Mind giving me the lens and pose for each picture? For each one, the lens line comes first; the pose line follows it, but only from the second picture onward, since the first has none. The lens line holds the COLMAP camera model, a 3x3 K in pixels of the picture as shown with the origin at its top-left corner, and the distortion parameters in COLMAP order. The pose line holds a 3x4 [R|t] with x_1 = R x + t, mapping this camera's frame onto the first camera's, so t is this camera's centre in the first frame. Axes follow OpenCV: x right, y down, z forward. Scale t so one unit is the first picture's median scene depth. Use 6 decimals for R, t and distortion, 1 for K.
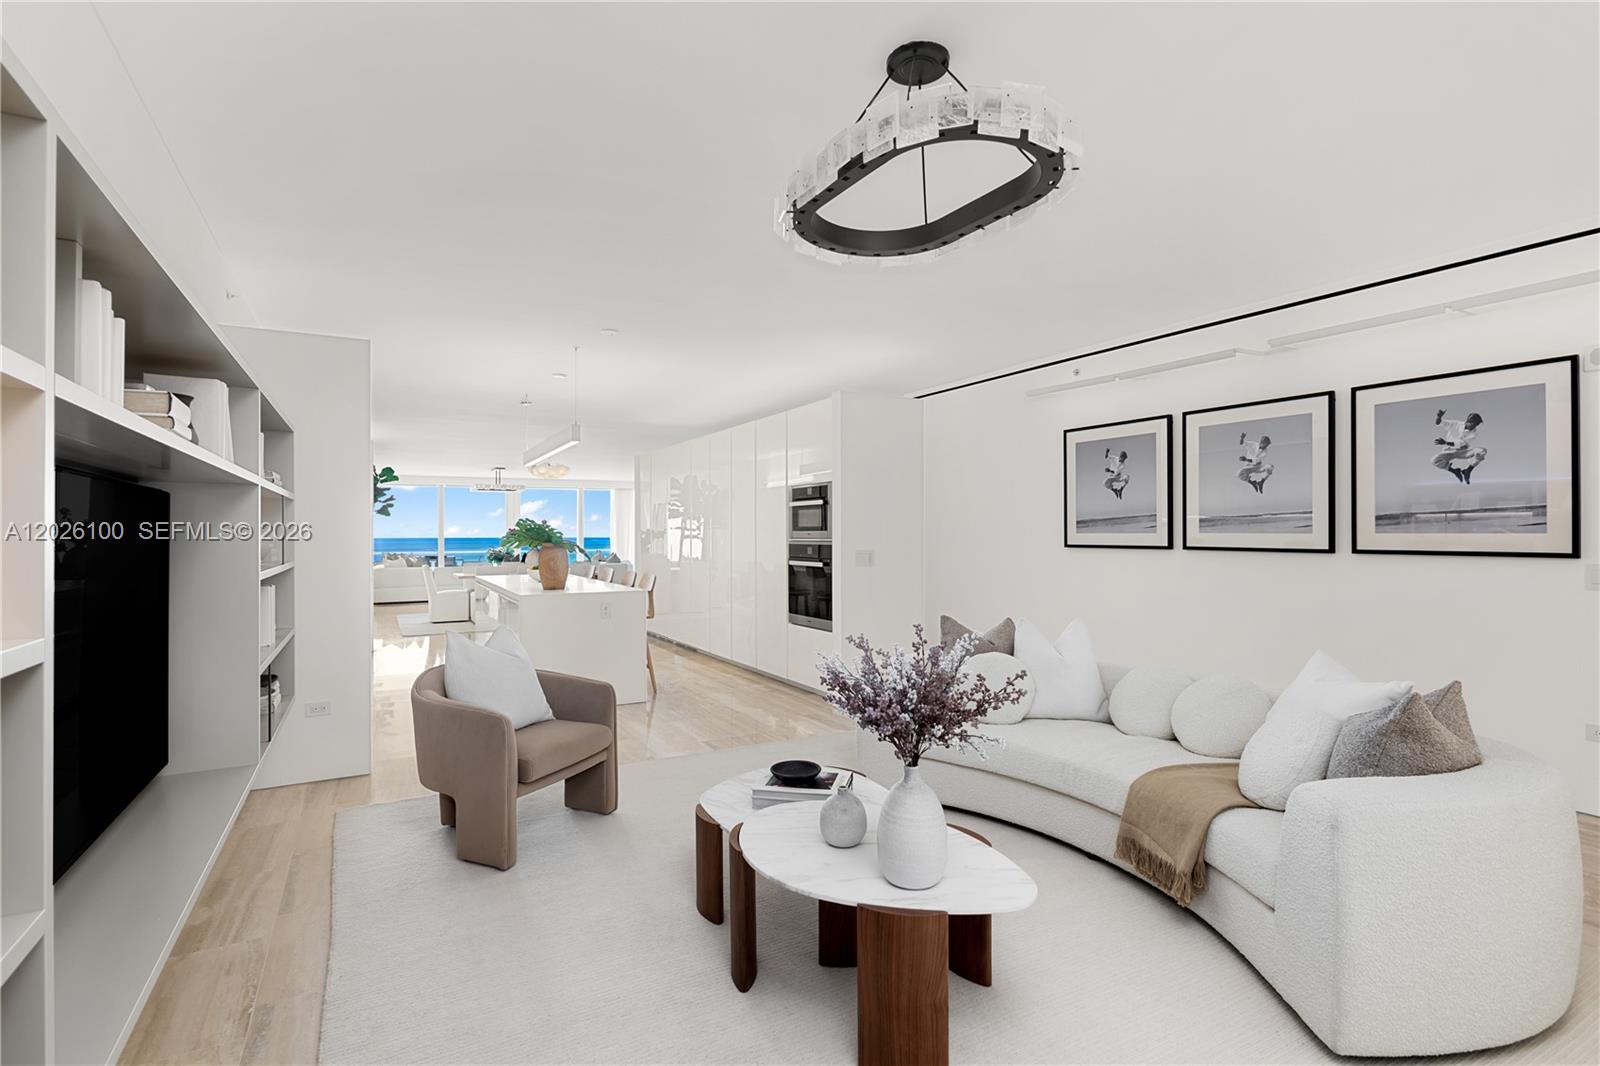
lens RADIAL K [[769.7, 0, 807.8], [0, 769.7, 536.9], [0, 0, 1]] dist [0.000831, 0.000145]
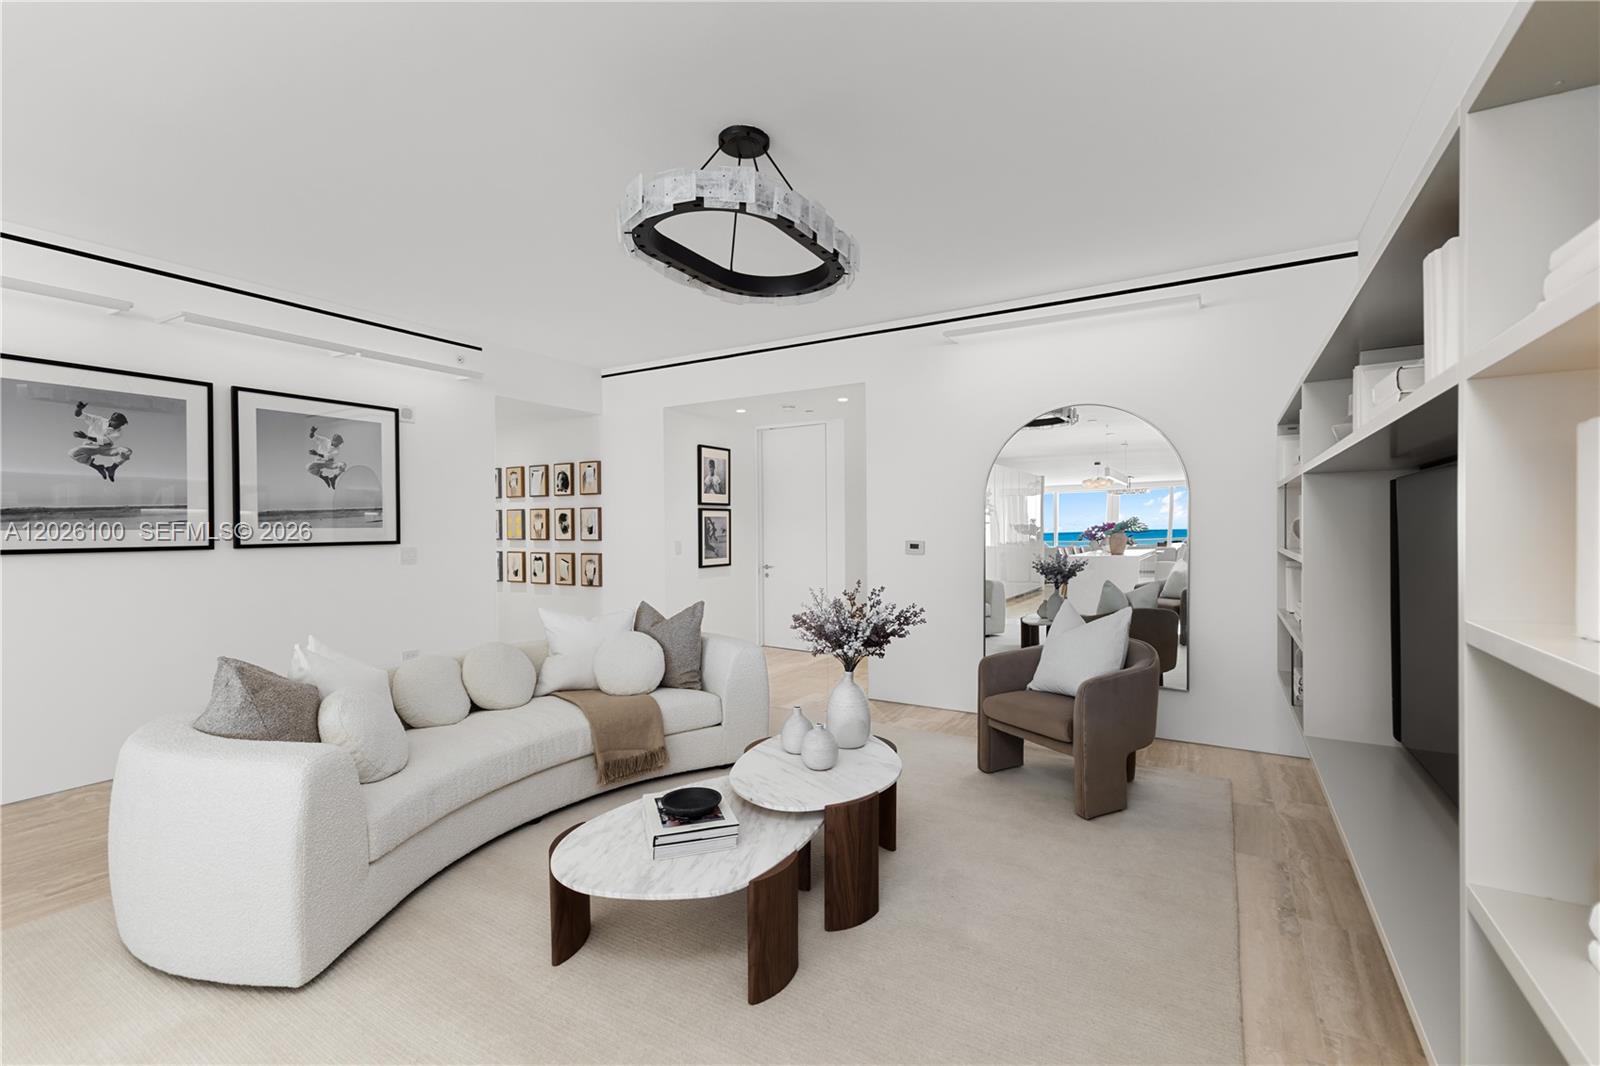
lens RADIAL K [[711.3, 0, 806.7], [0, 711.3, 523.0], [0, 0, 1]] dist [-0.003174, -0.000214]
pose [[-0.513048, 0.007197, 0.858330, -0.489293], [0.013049, 0.999915, -0.000585, -0.001898], [-0.858261, 0.010900, -0.513098, 0.830267]]
